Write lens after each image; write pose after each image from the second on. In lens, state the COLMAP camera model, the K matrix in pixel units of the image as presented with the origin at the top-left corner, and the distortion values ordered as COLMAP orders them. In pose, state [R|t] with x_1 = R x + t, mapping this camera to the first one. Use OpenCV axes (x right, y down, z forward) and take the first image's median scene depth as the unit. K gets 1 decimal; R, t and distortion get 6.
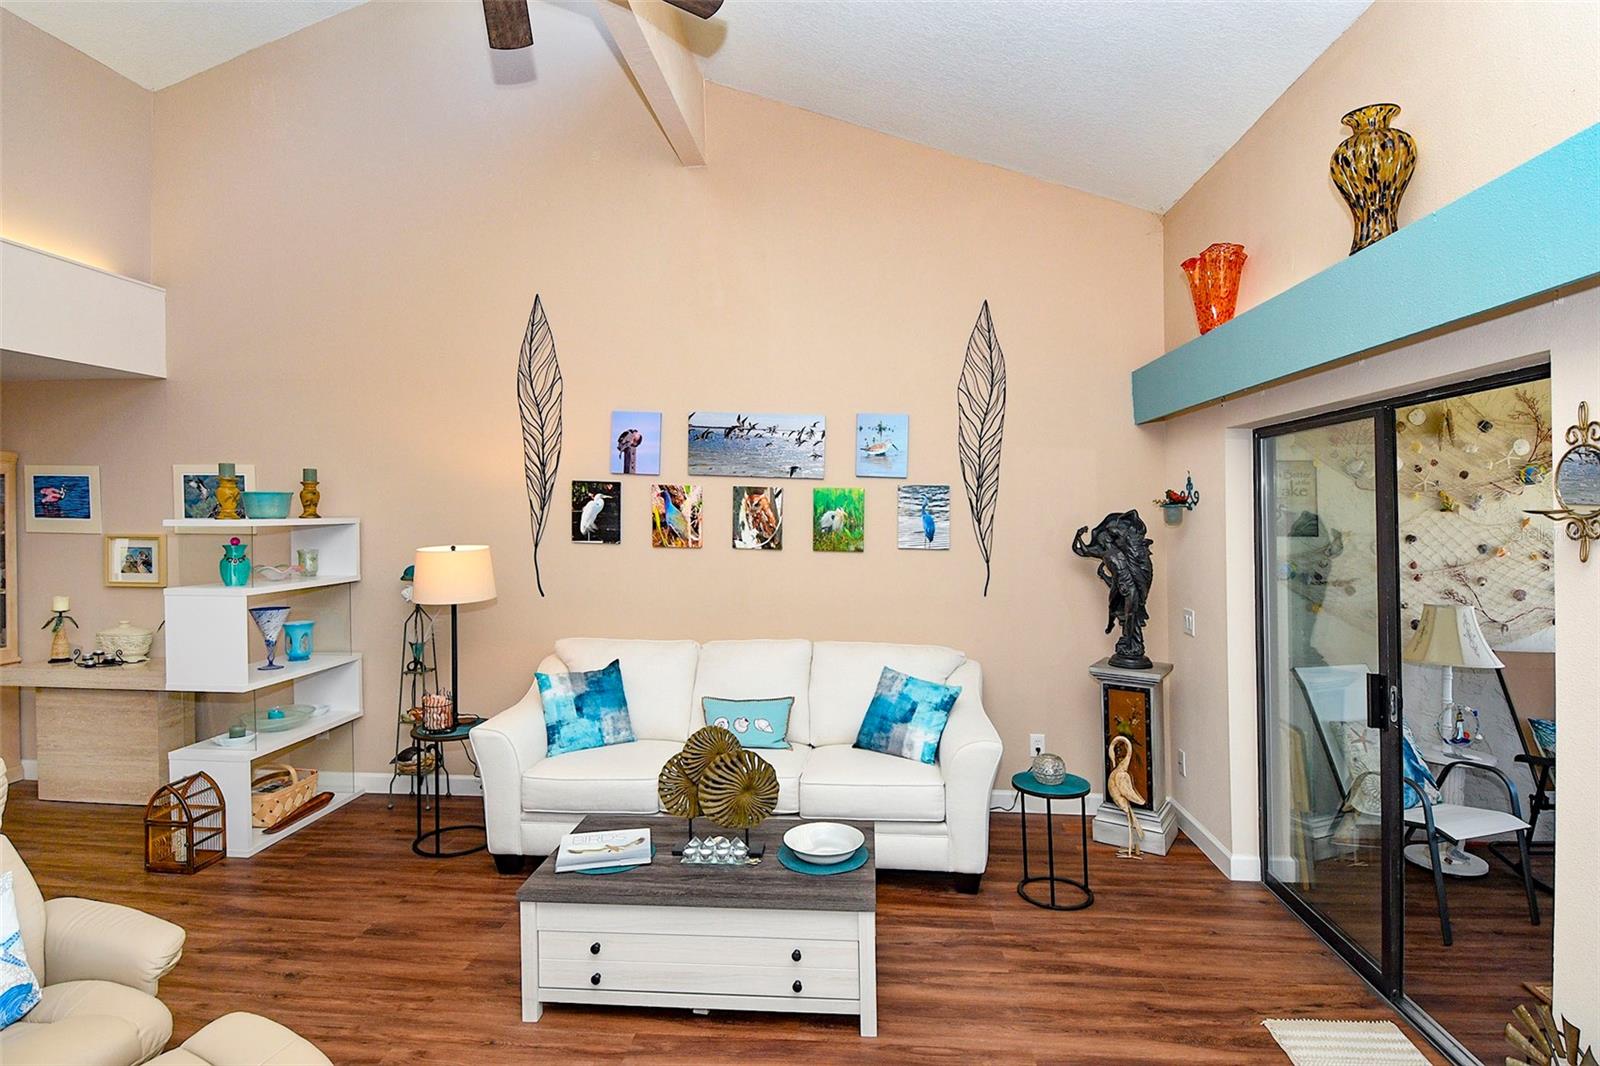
lens RADIAL K [[816.8, 0, 802.0], [0, 816.8, 512.1], [0, 0, 1]] dist [0.036226, -0.034509]
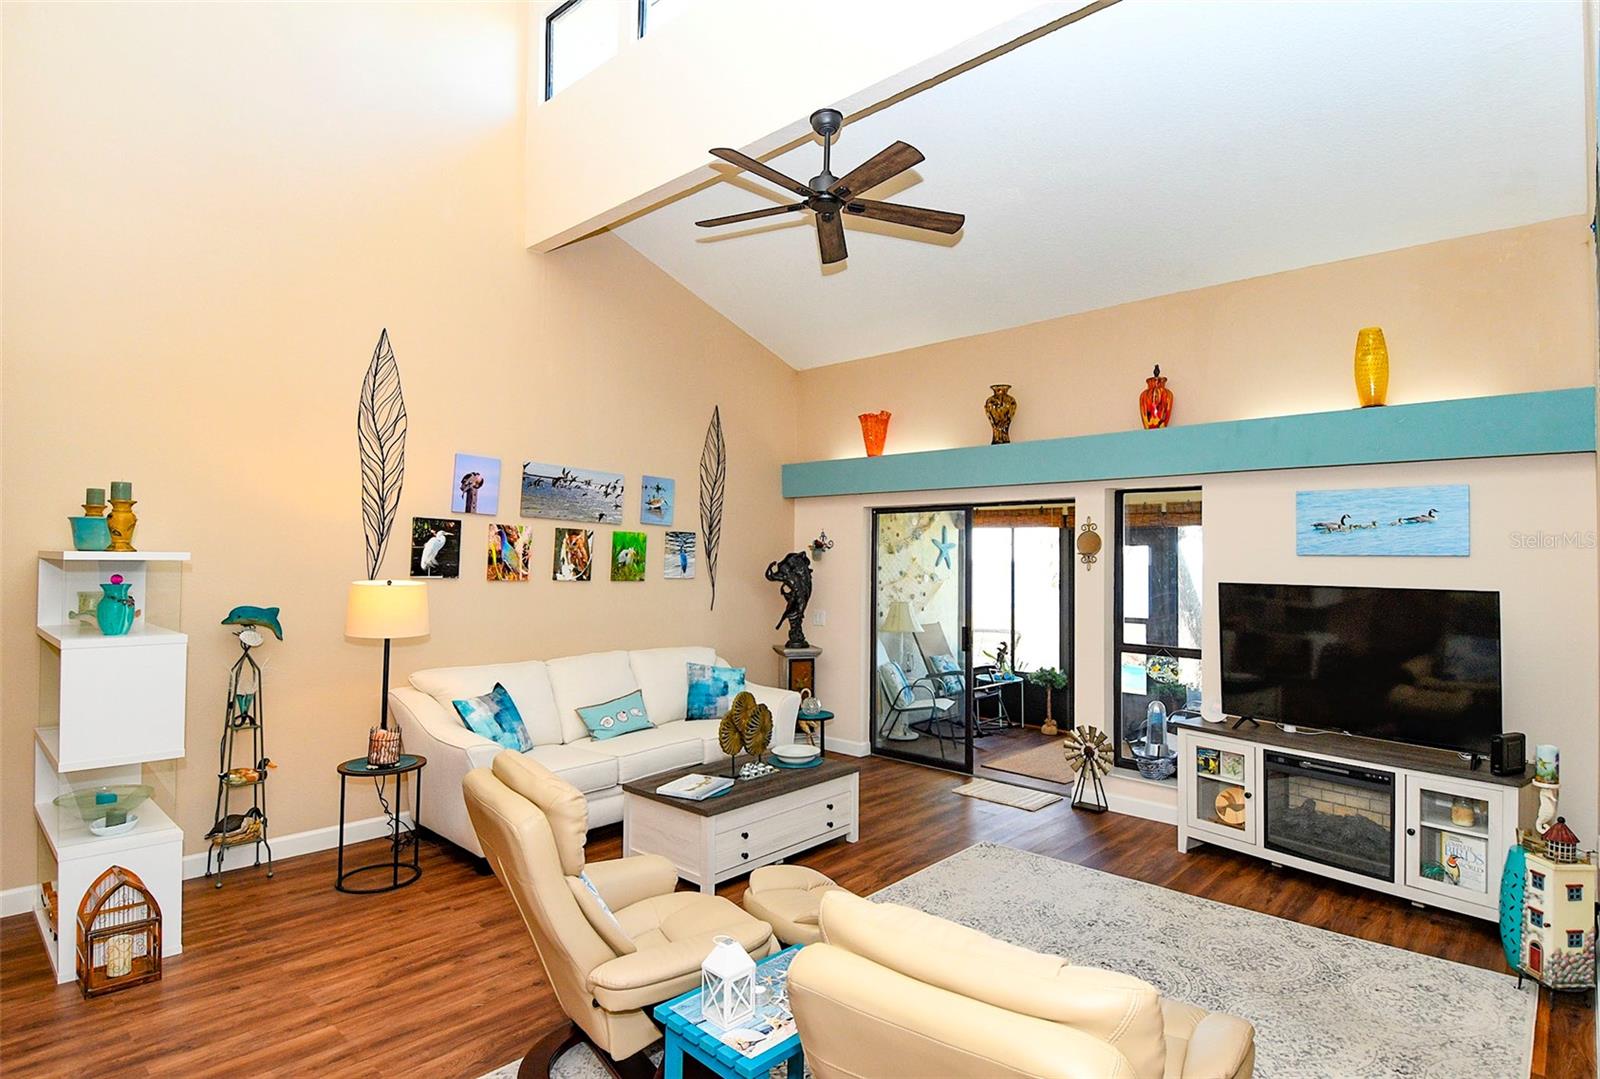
lens RADIAL K [[841.1, 0, 800.0], [0, 841.1, 539.5], [0, 0, 1]] dist [0.028828, -0.000210]
pose [[0.617889, 0.020671, 0.785994, -0.826364], [-0.008621, 0.999772, -0.019516, 0.006073], [-0.786218, 0.005283, 0.617927, -0.029807]]
